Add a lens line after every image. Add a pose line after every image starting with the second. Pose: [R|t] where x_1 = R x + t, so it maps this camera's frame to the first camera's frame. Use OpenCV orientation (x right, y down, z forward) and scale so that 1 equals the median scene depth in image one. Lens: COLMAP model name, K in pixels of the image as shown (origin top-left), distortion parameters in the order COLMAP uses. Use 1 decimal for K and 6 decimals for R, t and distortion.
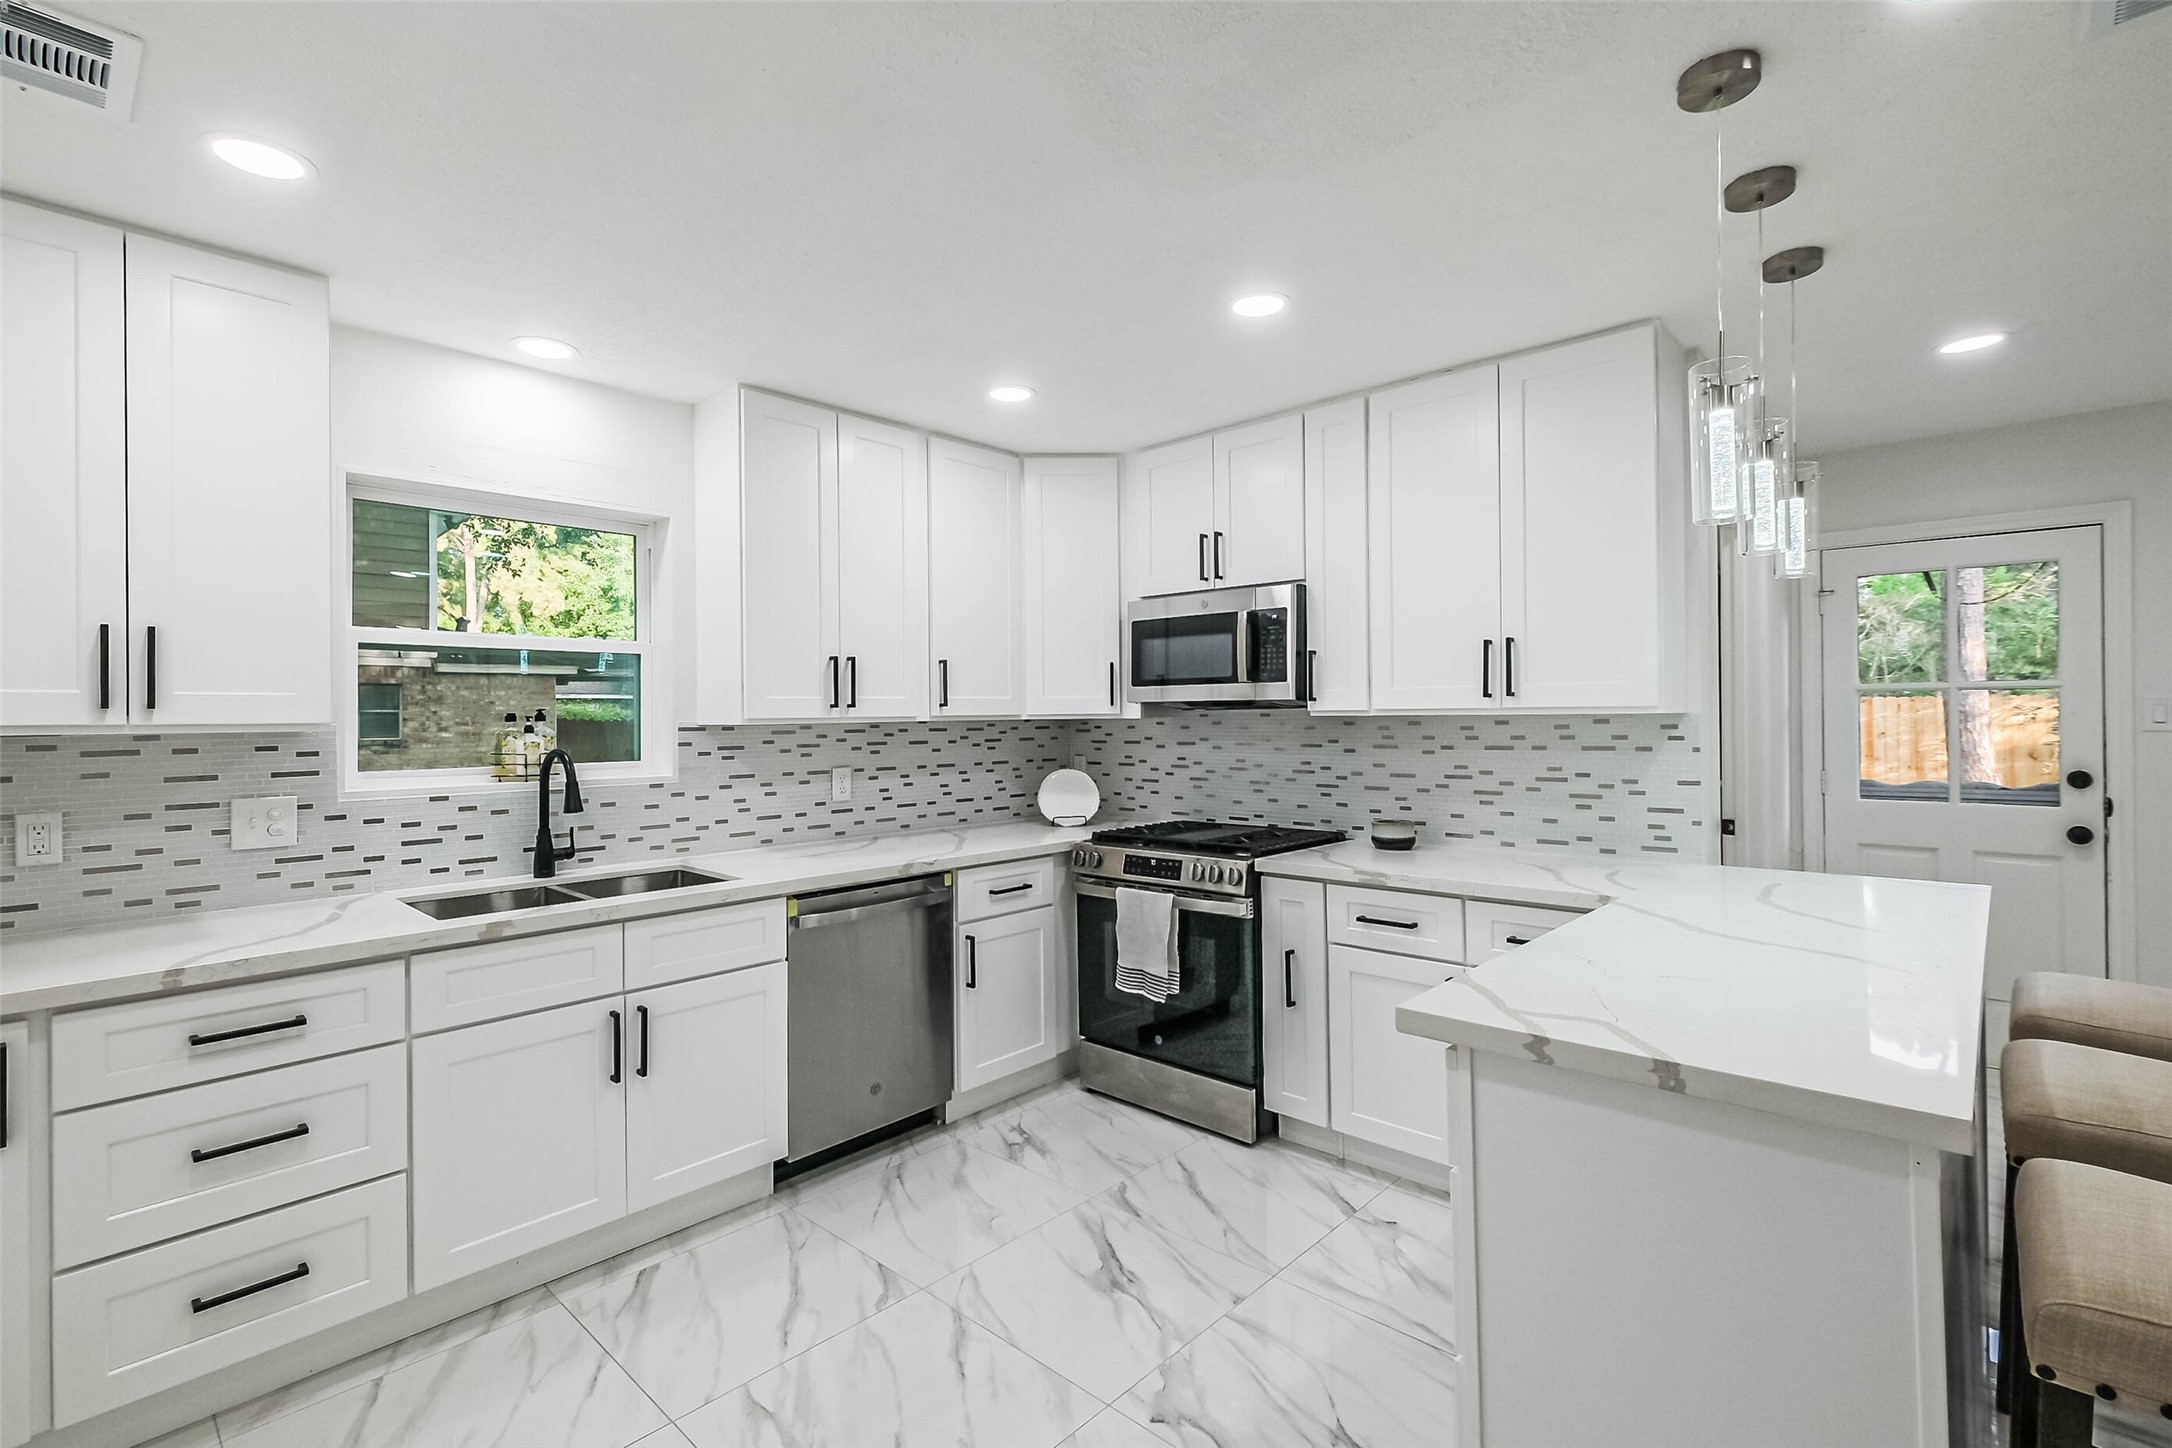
lens RADIAL K [[957.9, 0, 1084.0], [0, 957.9, 709.2], [0, 0, 1]] dist [0.002024, 0.000049]
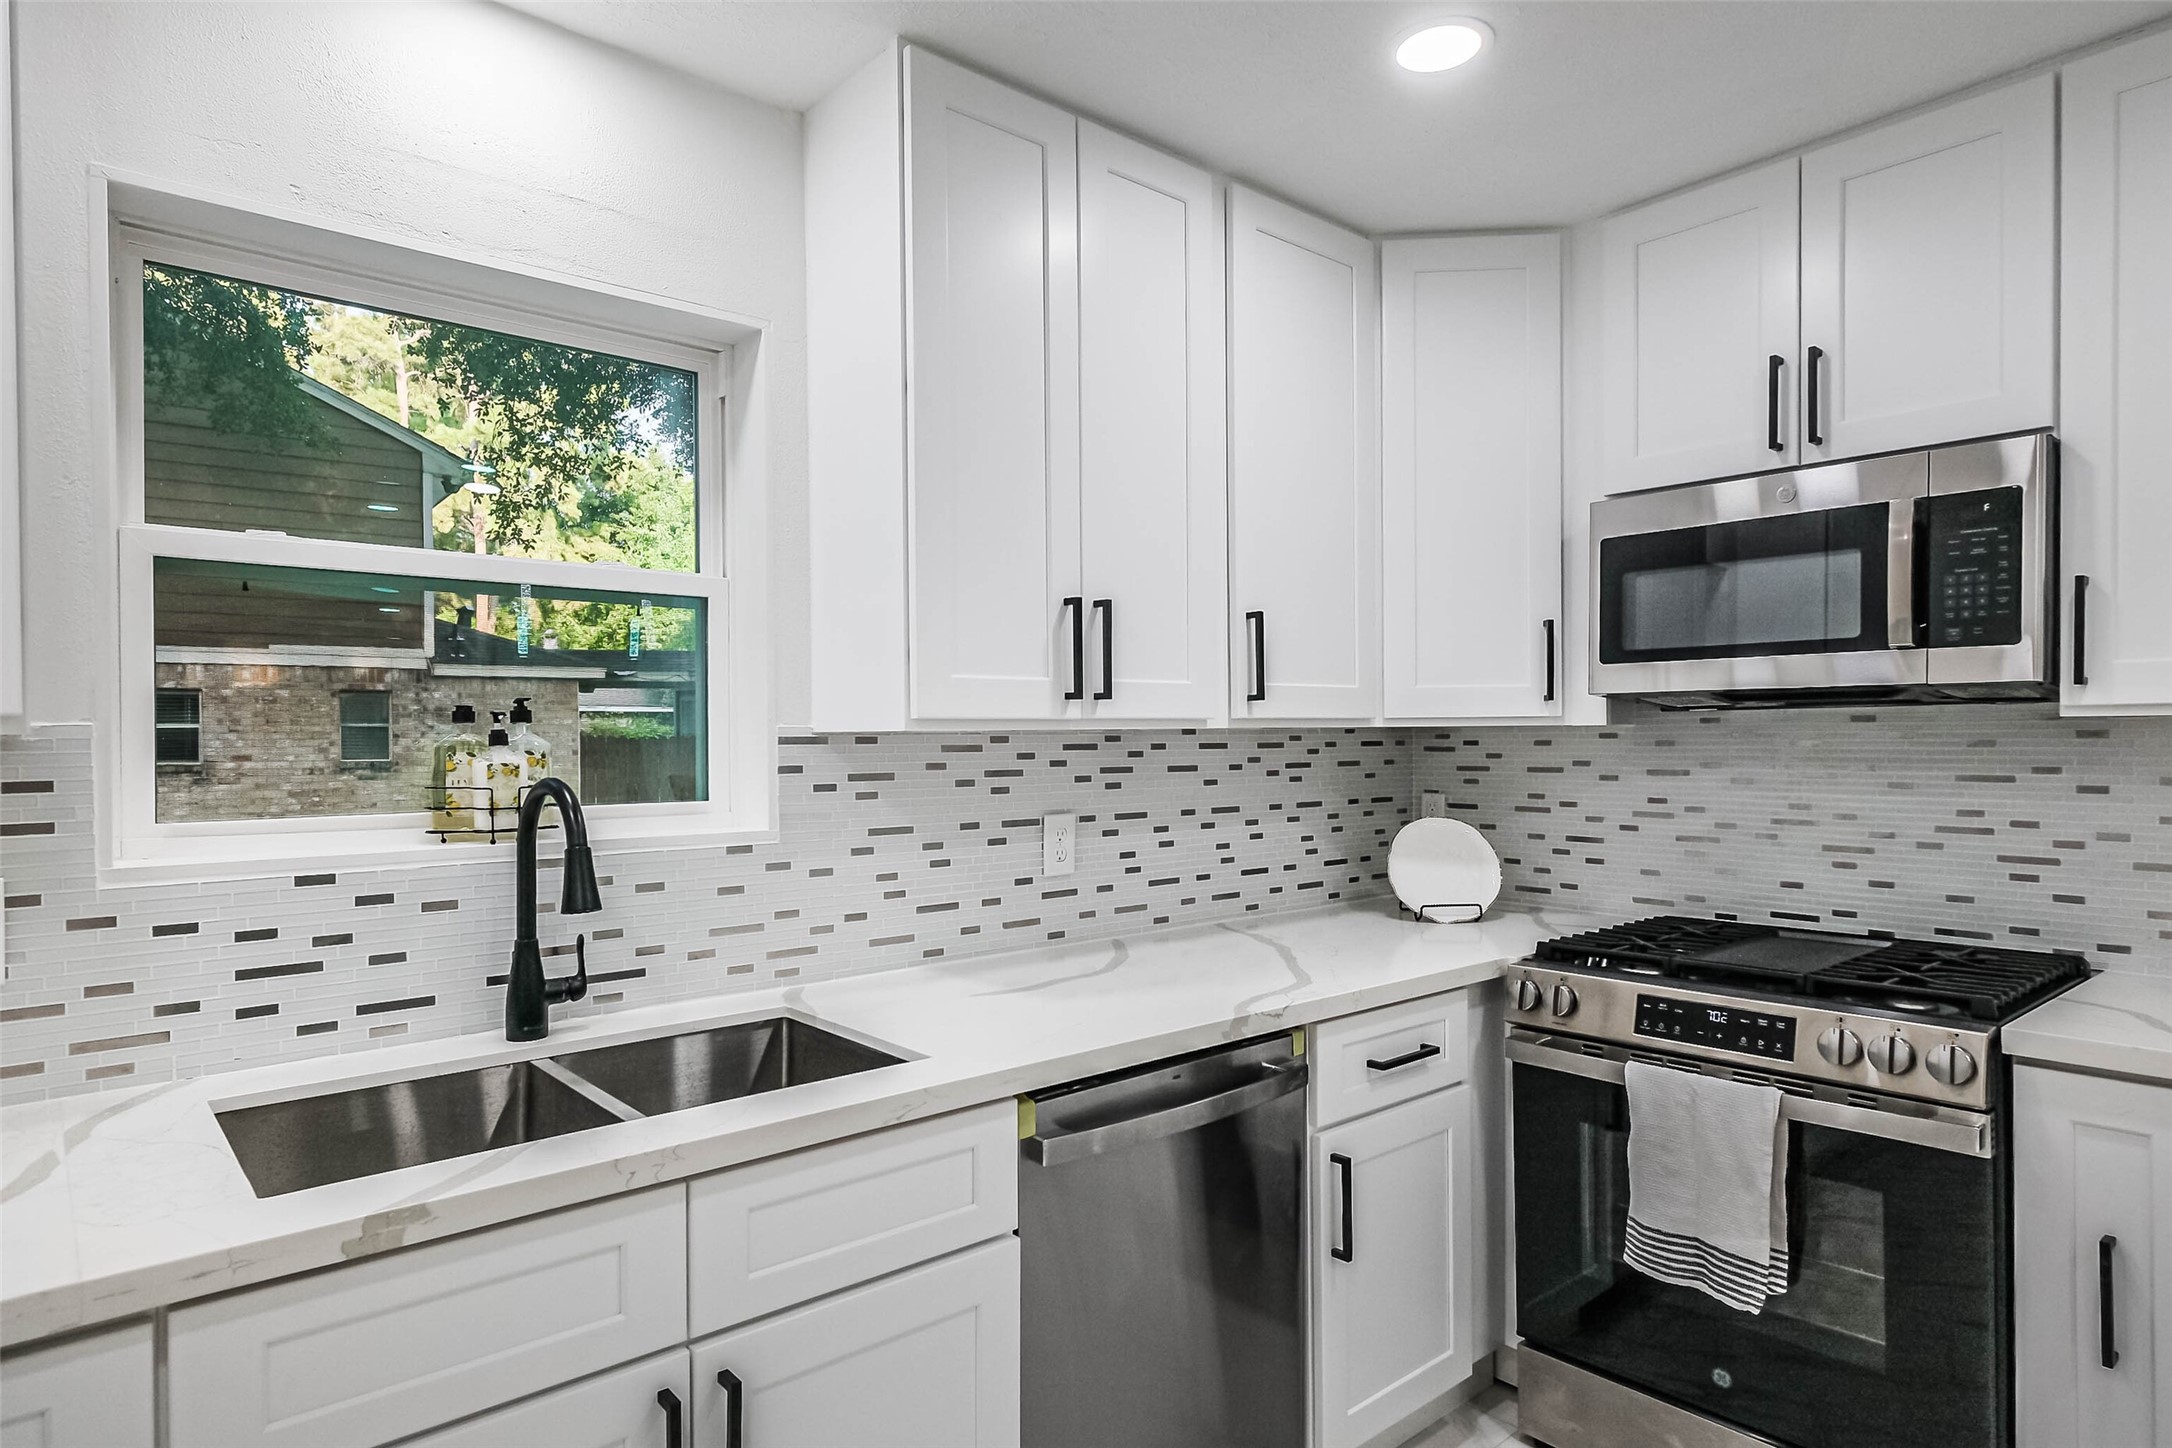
lens RADIAL K [[1214.6, 0, 1091.3], [0, 1214.6, 743.4], [0, 0, 1]] dist [0.013587, -0.000461]
pose [[0.994227, 0.002755, -0.107261, -0.178316], [-0.001295, 0.999906, 0.013678, 0.012787], [0.107288, -0.013460, 0.994137, 0.352439]]
